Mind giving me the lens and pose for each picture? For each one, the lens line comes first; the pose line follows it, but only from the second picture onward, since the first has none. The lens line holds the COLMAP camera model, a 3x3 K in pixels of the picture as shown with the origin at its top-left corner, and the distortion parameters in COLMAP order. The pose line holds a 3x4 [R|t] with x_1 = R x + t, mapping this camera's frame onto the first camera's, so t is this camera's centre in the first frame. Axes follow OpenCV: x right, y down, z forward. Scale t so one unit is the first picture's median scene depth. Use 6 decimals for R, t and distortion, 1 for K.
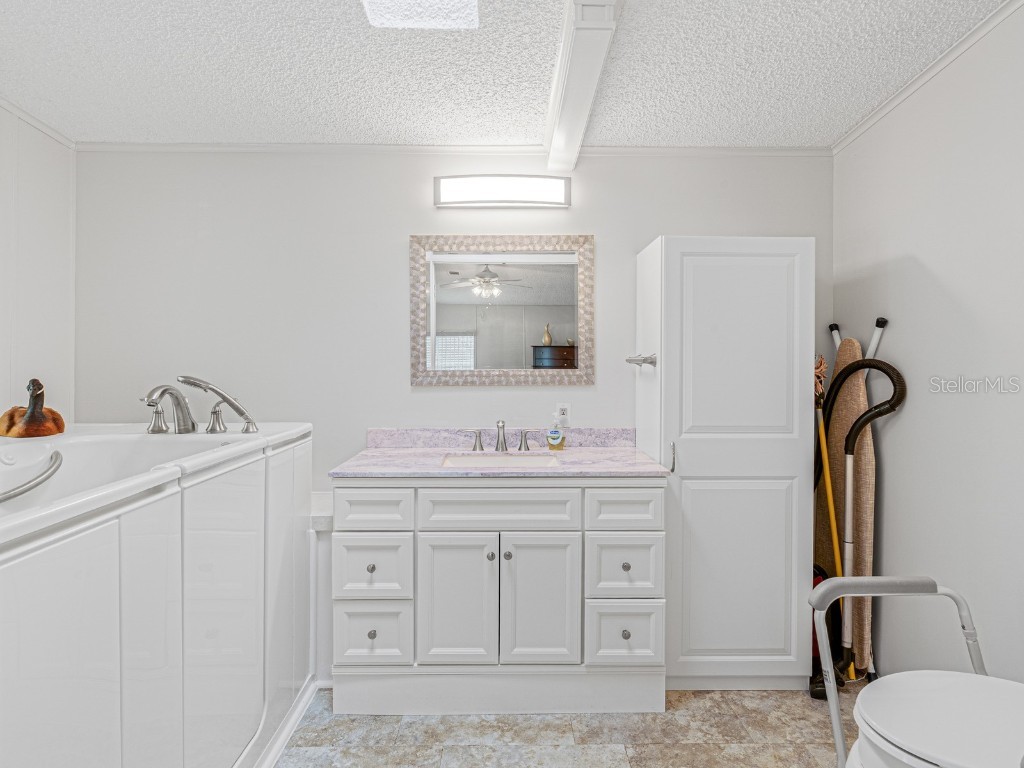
lens RADIAL K [[528.4, 0, 536.0], [0, 528.4, 367.7], [0, 0, 1]] dist [-0.004823, 0.002850]
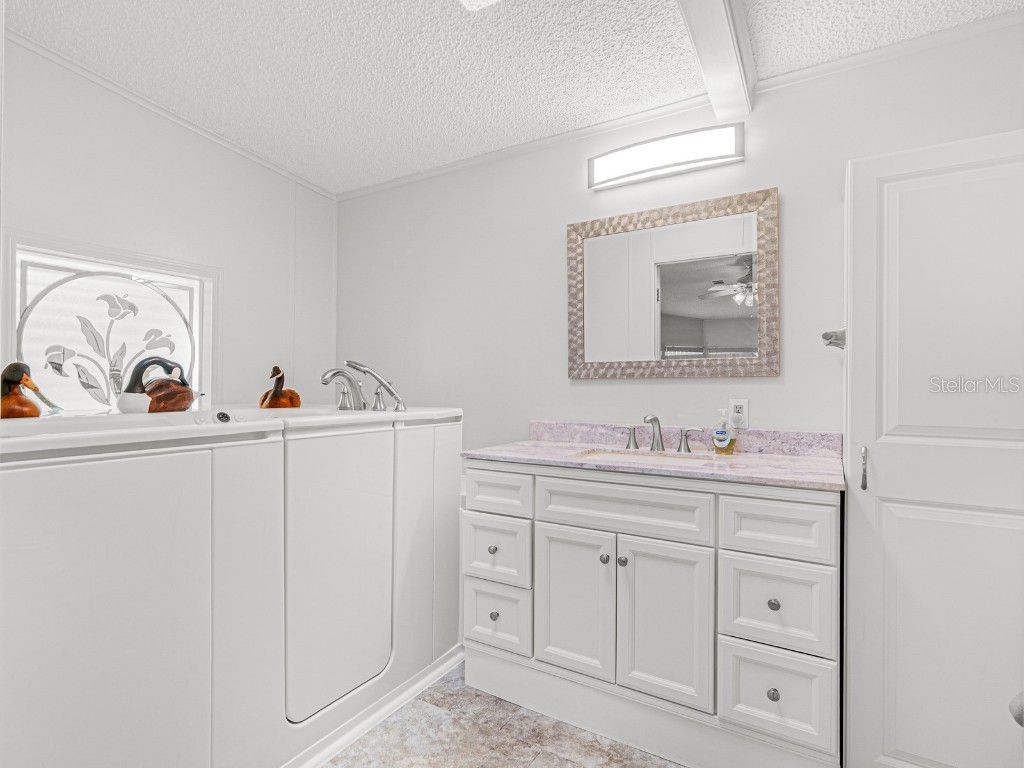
lens RADIAL K [[528.4, 0, 518.9], [0, 528.4, 385.6], [0, 0, 1]] dist [-0.004823, 0.002850]
pose [[0.845537, -0.002135, -0.533913, 0.264278], [-0.003062, 0.999956, -0.008848, 0.071624], [0.533909, 0.009117, 0.845493, 0.163314]]
